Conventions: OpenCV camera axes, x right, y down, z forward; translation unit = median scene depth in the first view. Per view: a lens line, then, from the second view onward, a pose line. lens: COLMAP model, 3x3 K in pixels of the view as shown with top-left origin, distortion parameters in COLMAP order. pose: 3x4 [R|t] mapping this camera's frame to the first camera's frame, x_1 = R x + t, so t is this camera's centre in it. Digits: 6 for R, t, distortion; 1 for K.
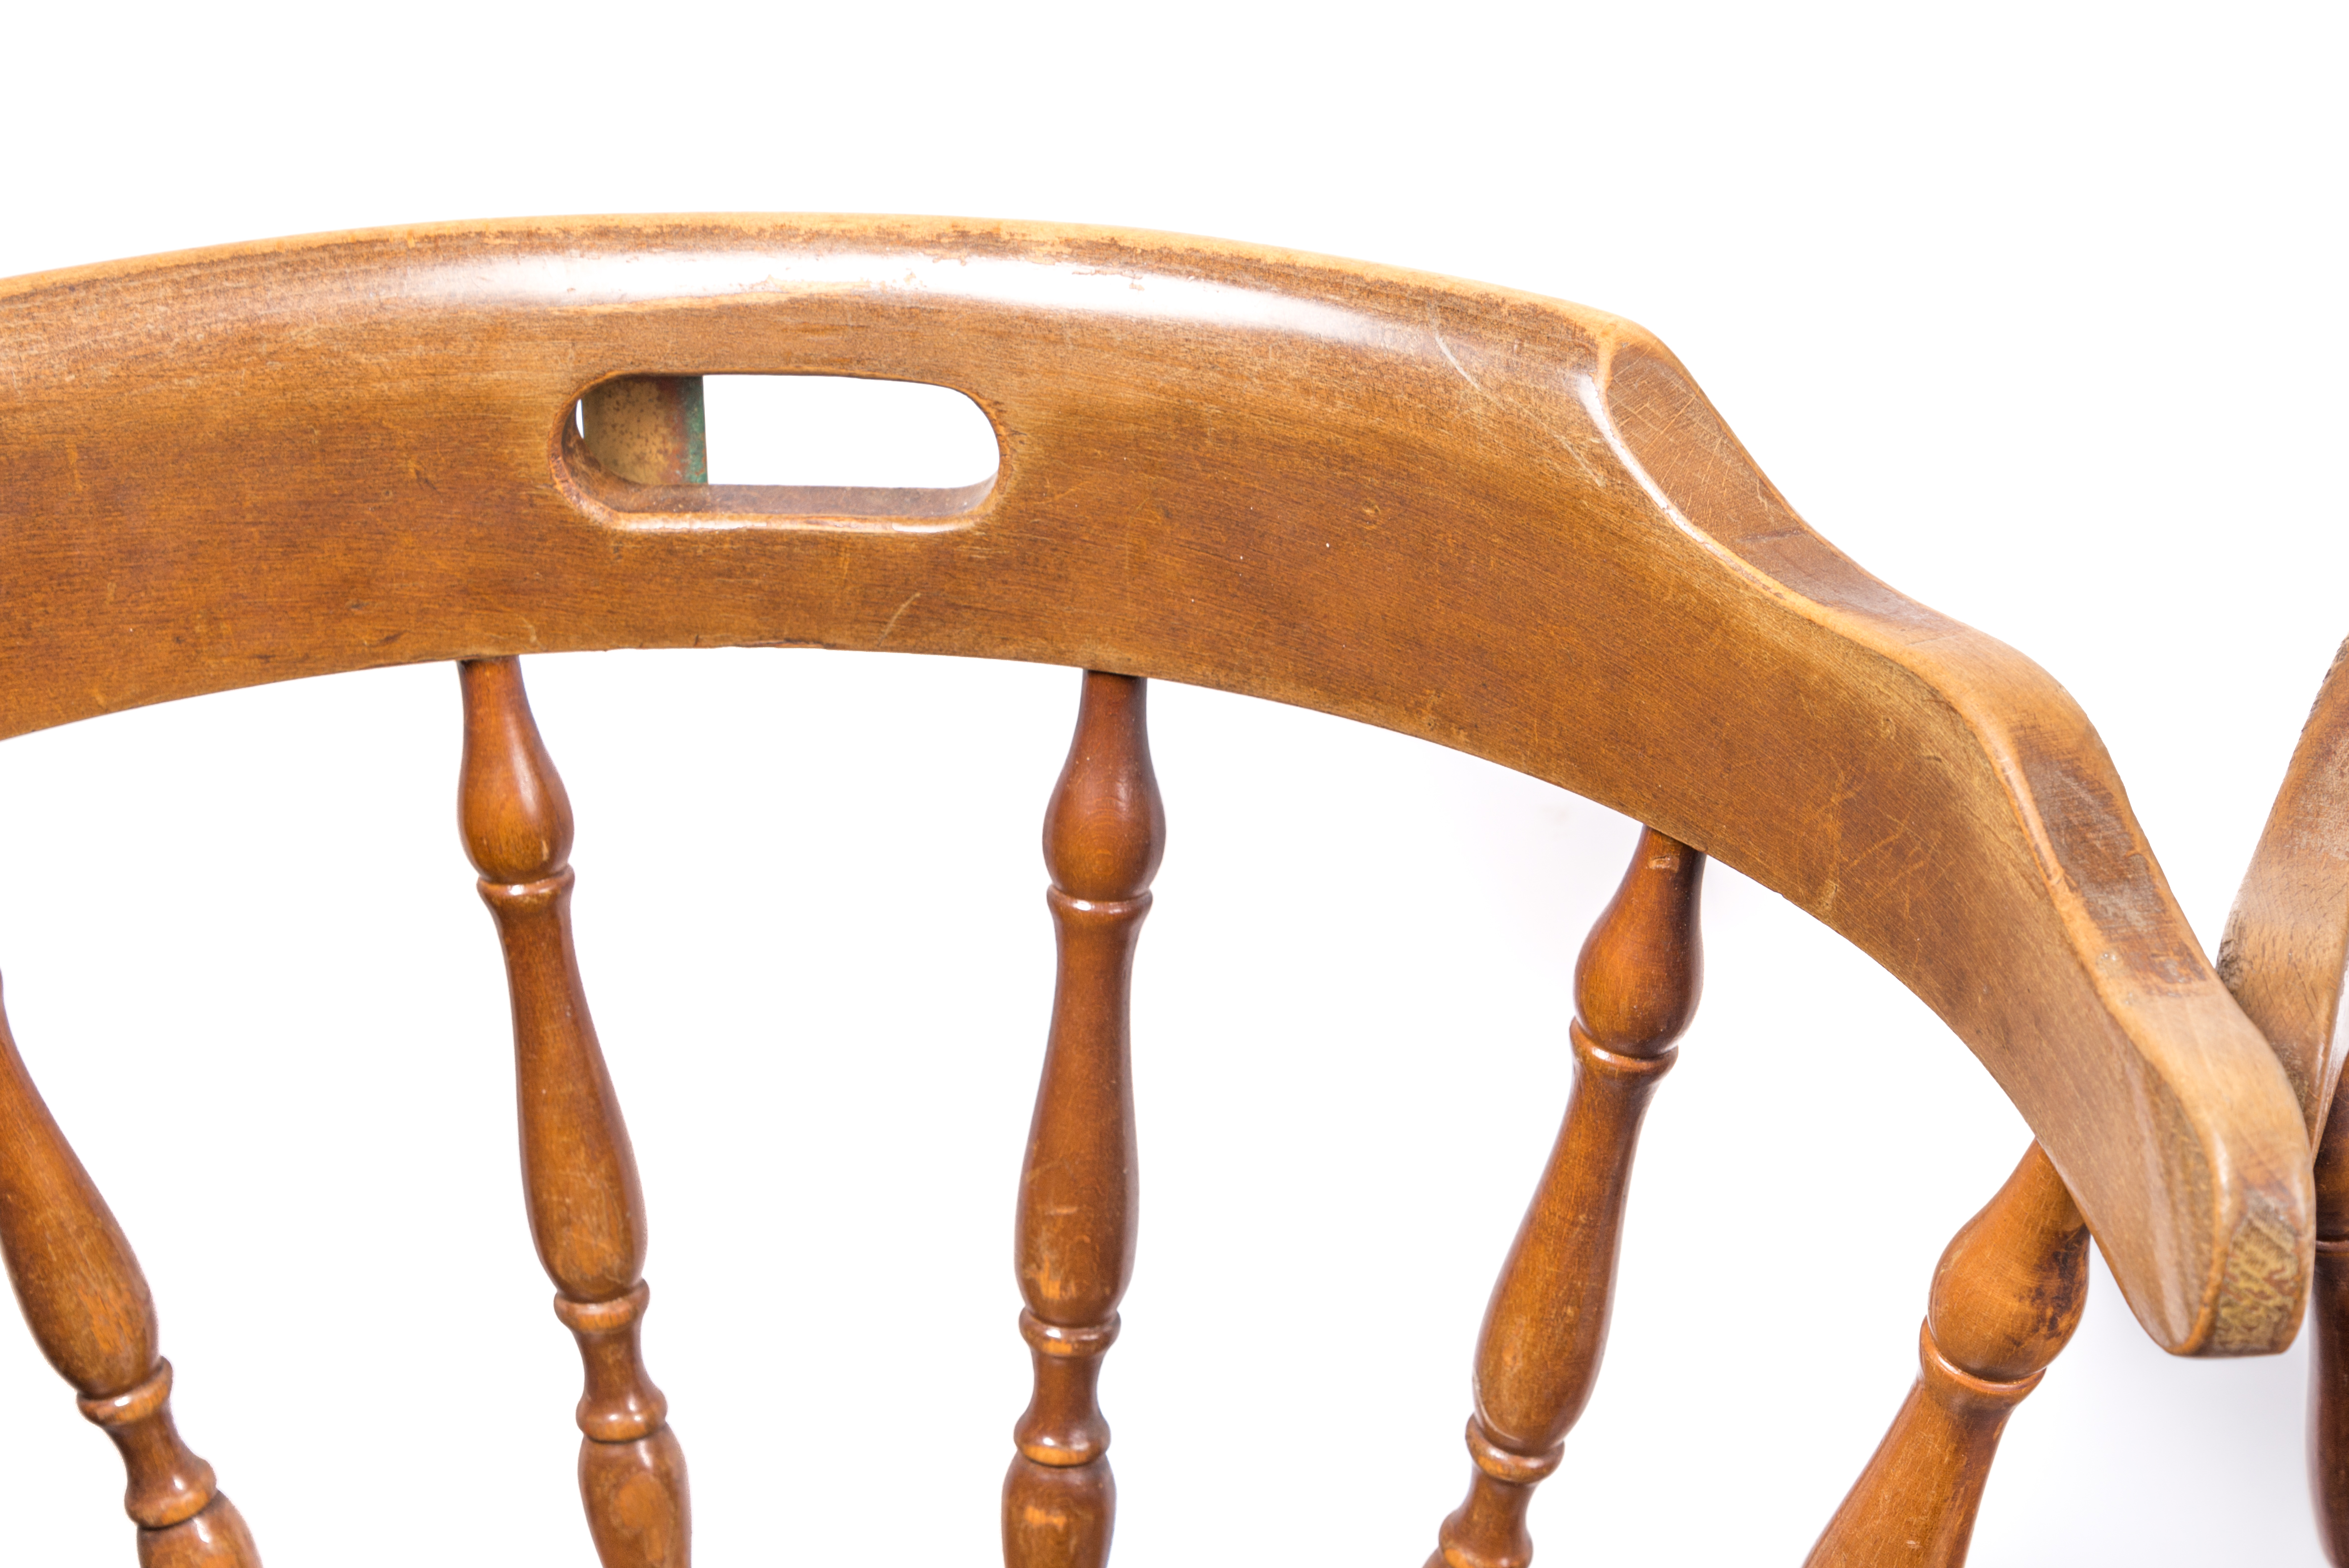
lens RADIAL K [[4445.4, 0, 1174.1], [0, 4445.4, 1065.4], [0, 0, 1]] dist [-0.044973, -0.023067]
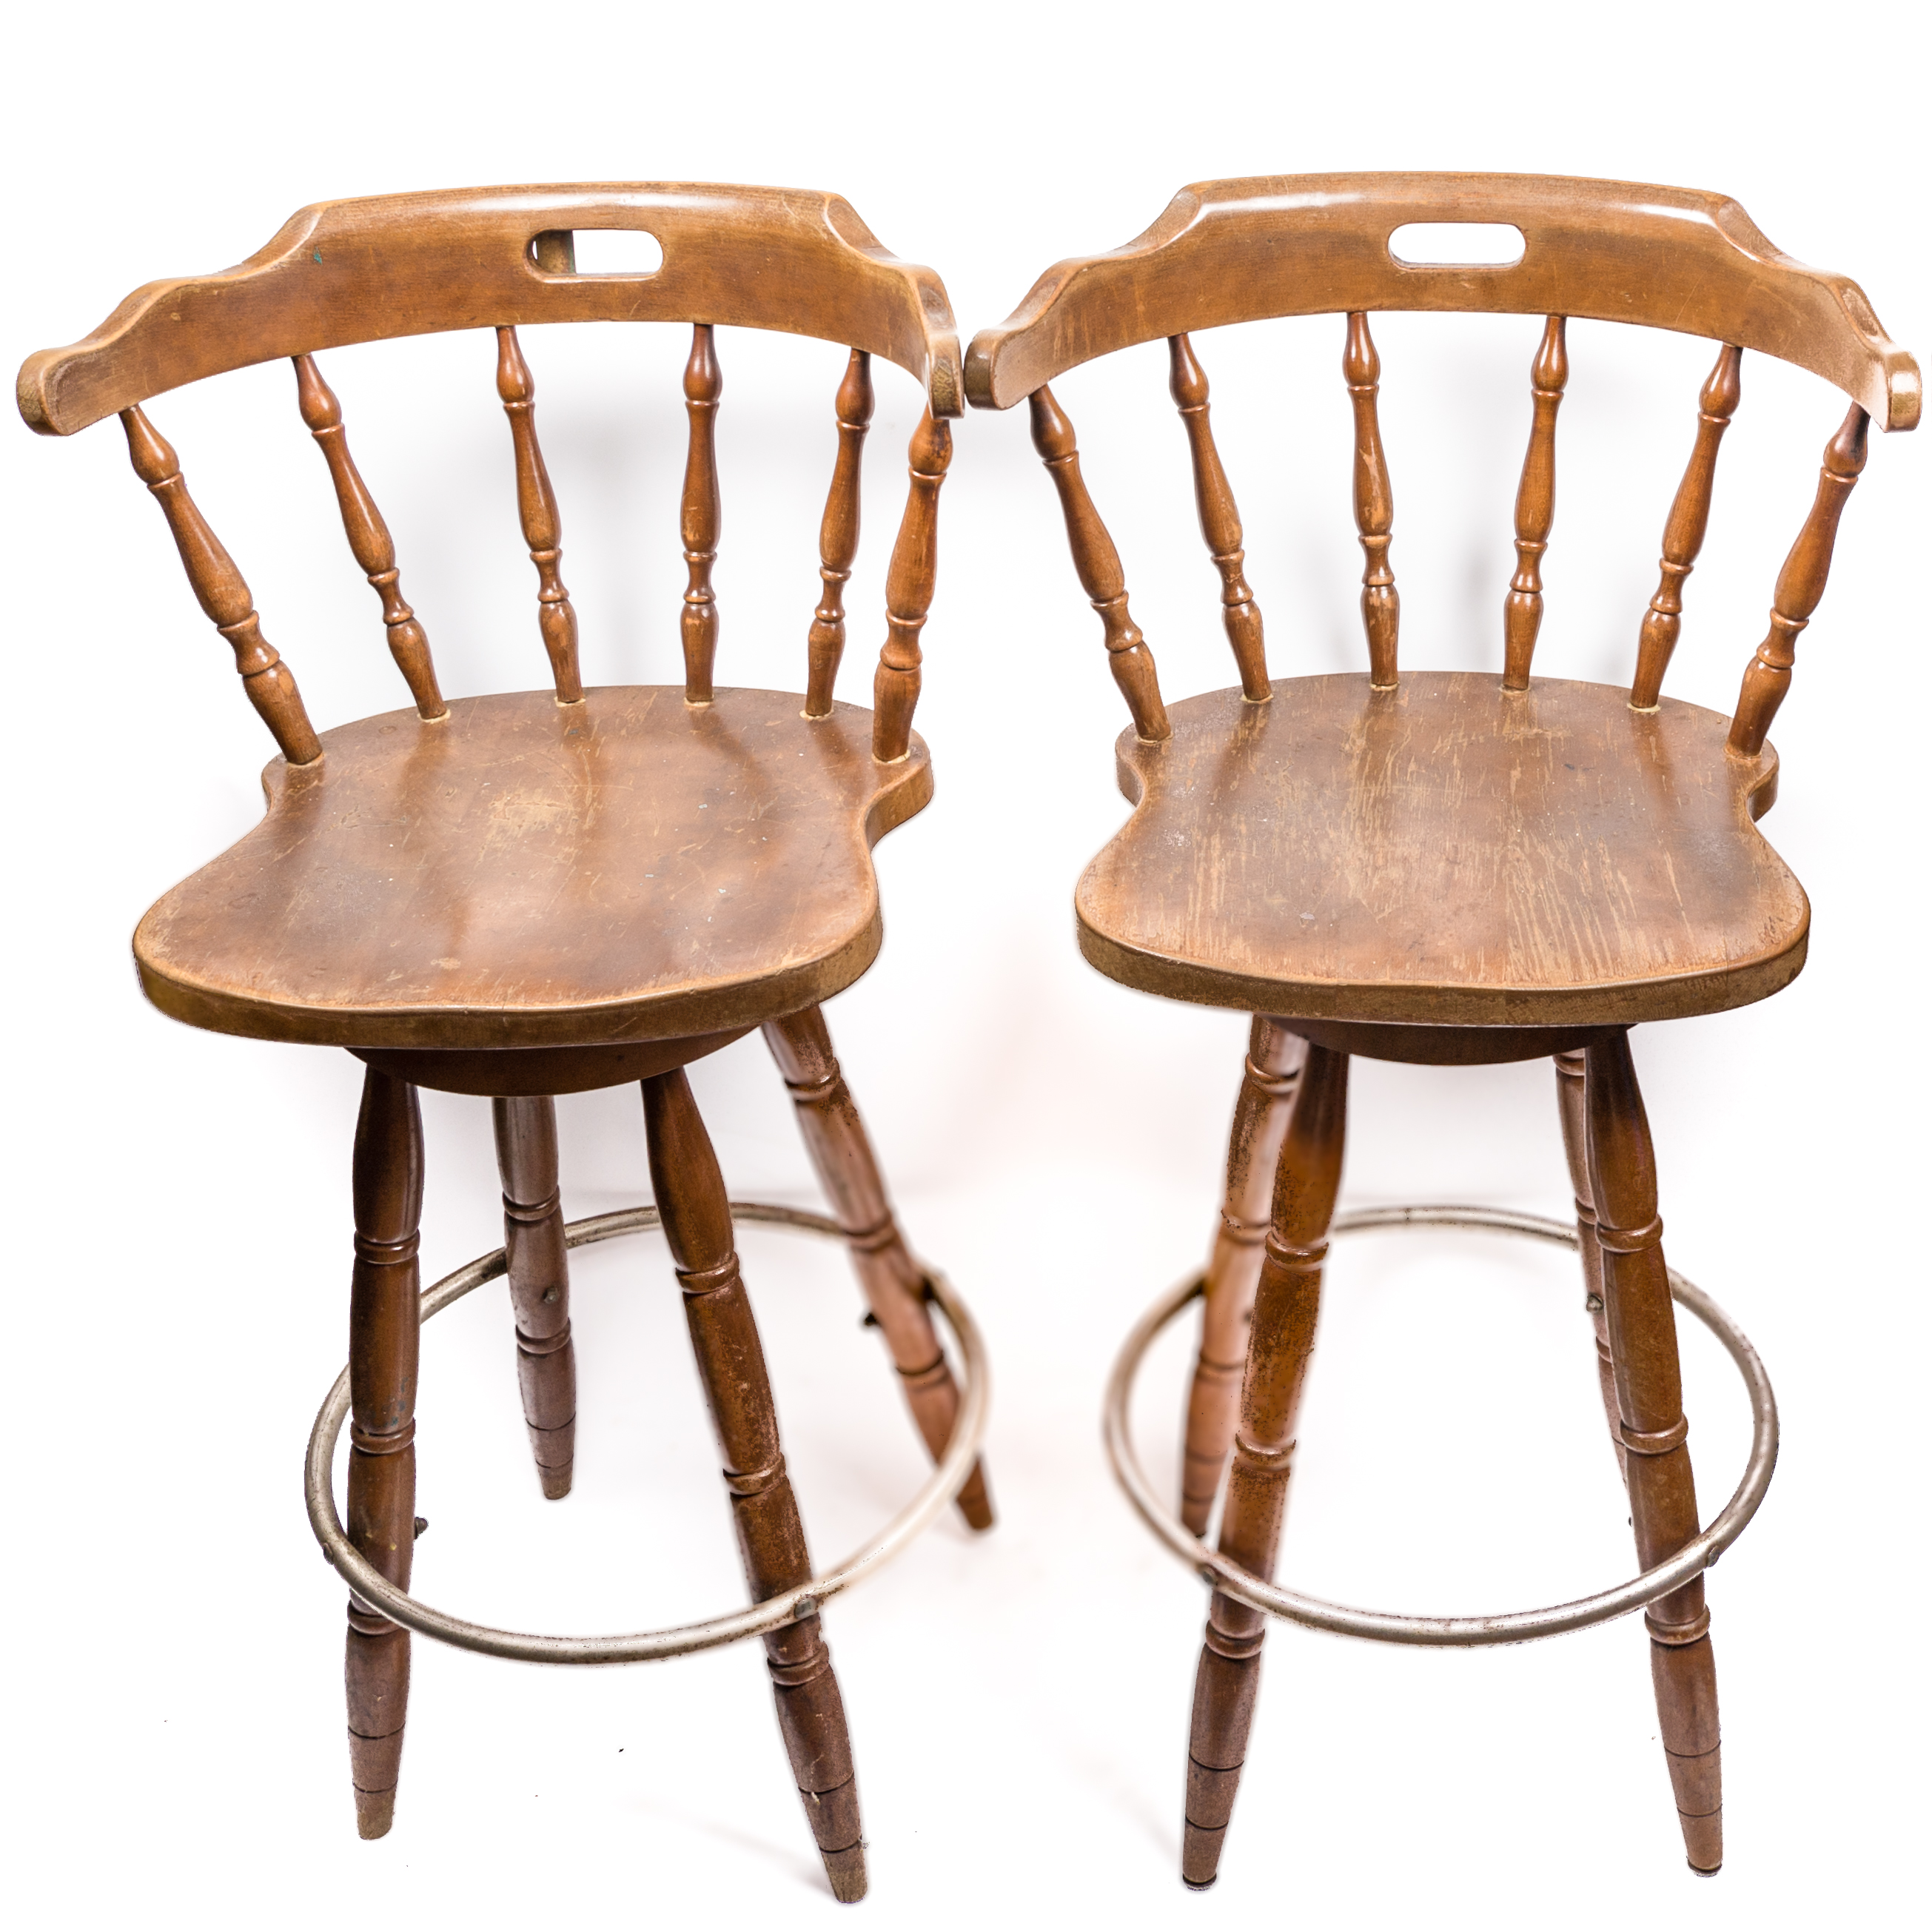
lens RADIAL K [[2996.8, 0, 1332.2], [0, 2996.8, 793.4], [0, 0, 1]] dist [0.002306, -0.054538]
pose [[0.999130, -0.013637, 0.039400, 0.356183], [0.019858, 0.986574, -0.162104, 0.612605], [-0.036661, 0.162746, 0.985987, -1.102353]]
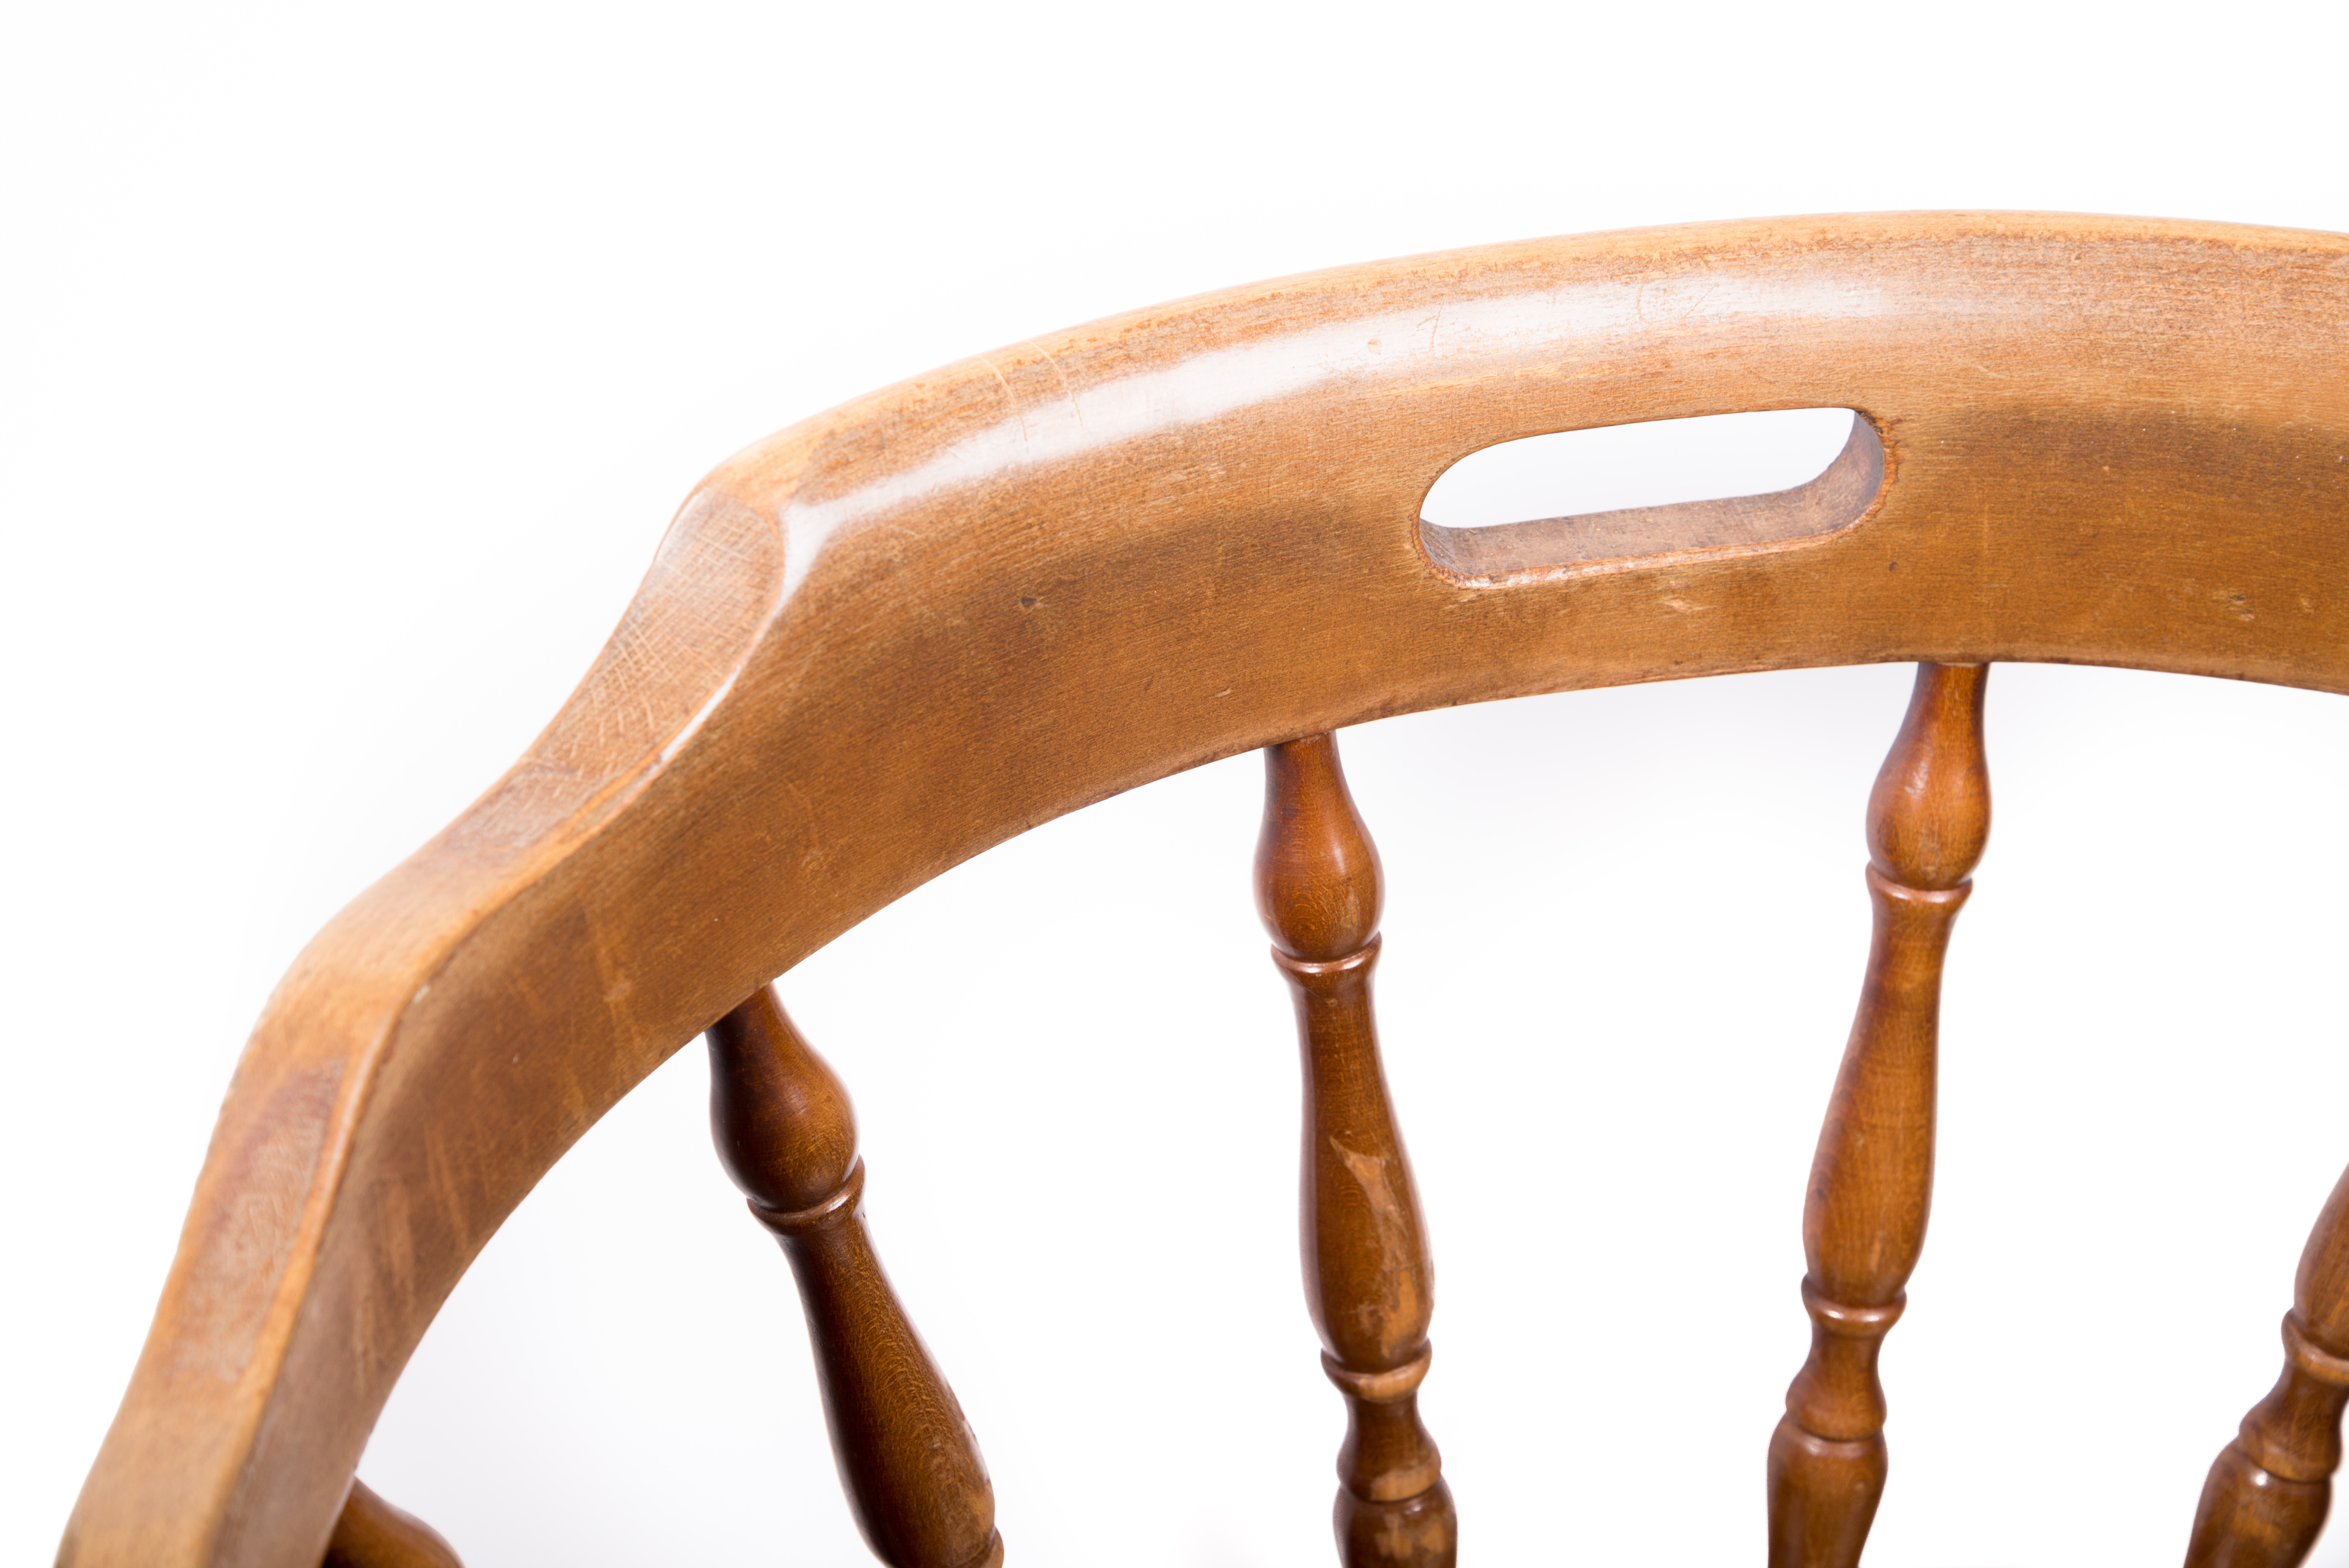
lens RADIAL K [[3800.5, 0, 1174.5], [0, 3800.5, 784.0], [0, 0, 1]] dist [-0.045313, 0.013015]
pose [[0.956278, -0.174460, 0.234725, 0.248647], [0.162948, 0.984307, 0.067736, -0.147852], [-0.242859, -0.026526, 0.969699, 0.253476]]
